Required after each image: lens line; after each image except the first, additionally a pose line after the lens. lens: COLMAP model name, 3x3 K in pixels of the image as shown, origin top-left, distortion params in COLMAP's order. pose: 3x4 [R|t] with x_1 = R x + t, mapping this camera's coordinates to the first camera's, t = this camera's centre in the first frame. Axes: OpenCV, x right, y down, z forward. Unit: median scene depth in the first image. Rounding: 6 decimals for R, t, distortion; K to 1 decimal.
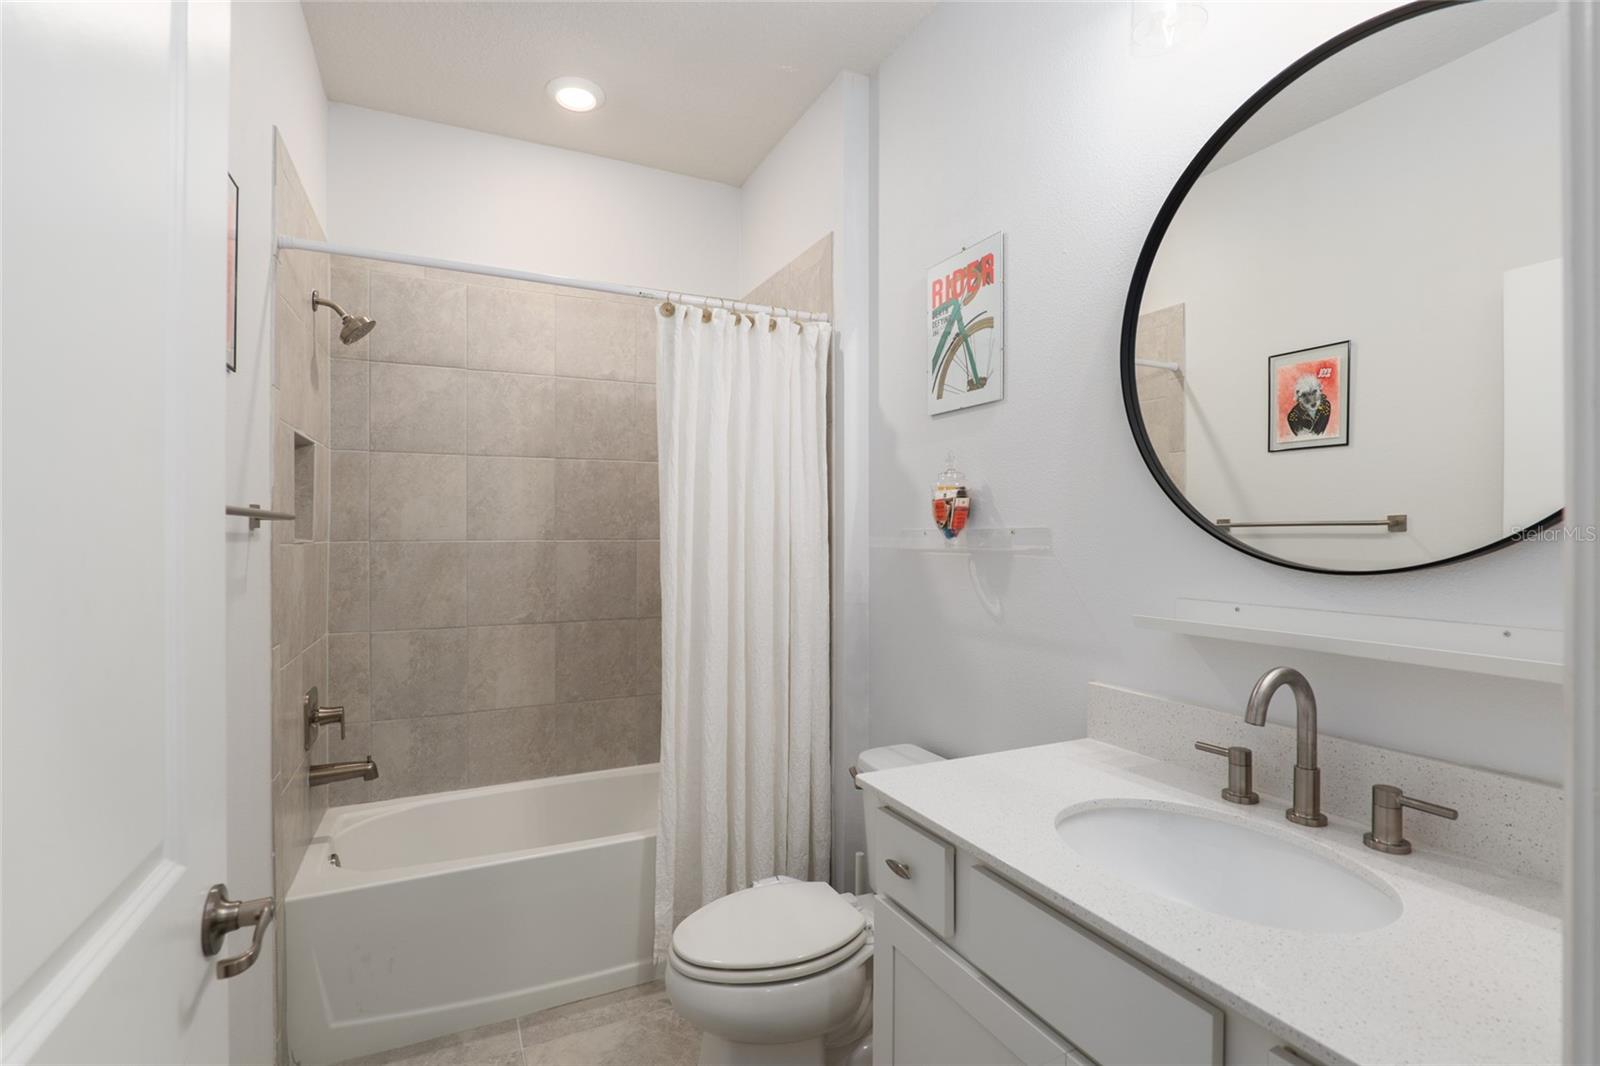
lens RADIAL K [[748.8, 0, 800.4], [0, 748.8, 531.7], [0, 0, 1]] dist [-0.023393, 0.006741]
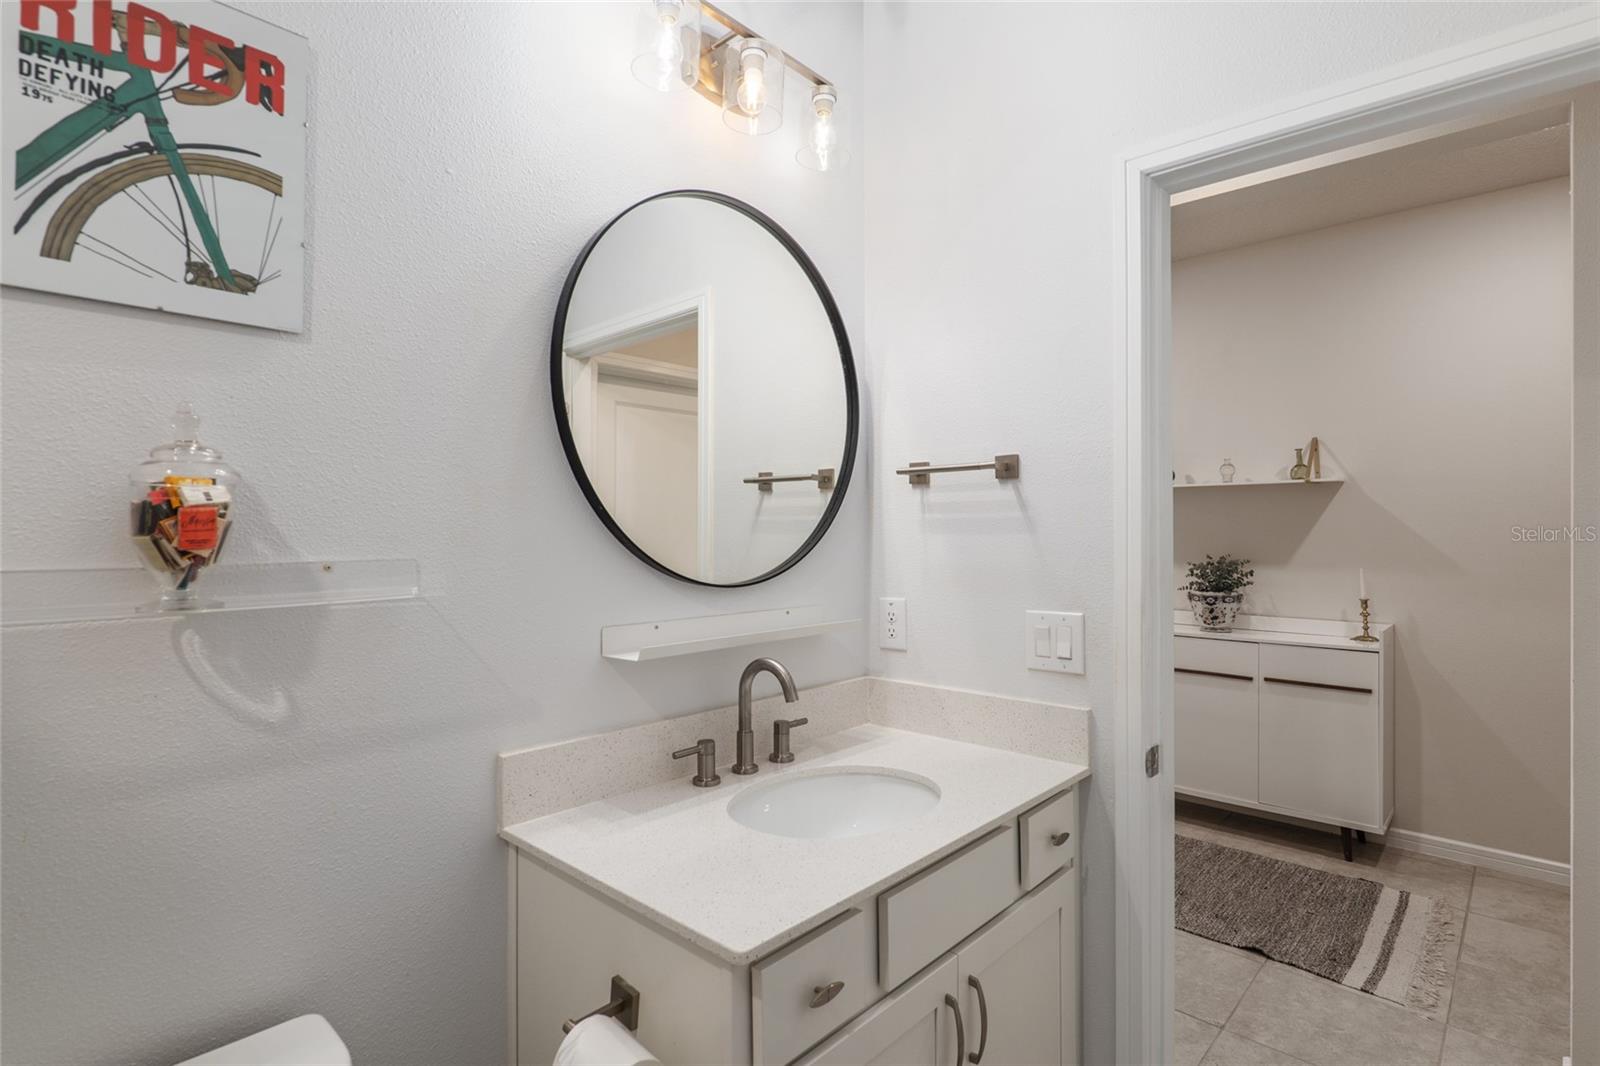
lens RADIAL K [[775.2, 0, 801.7], [0, 775.2, 533.4], [0, 0, 1]] dist [-0.012561, 0.003115]
pose [[-0.350330, 0.000737, 0.936626, -0.392609], [0.001841, 0.999998, -0.000098, -0.024299], [-0.936624, 0.001691, -0.350331, 0.815240]]
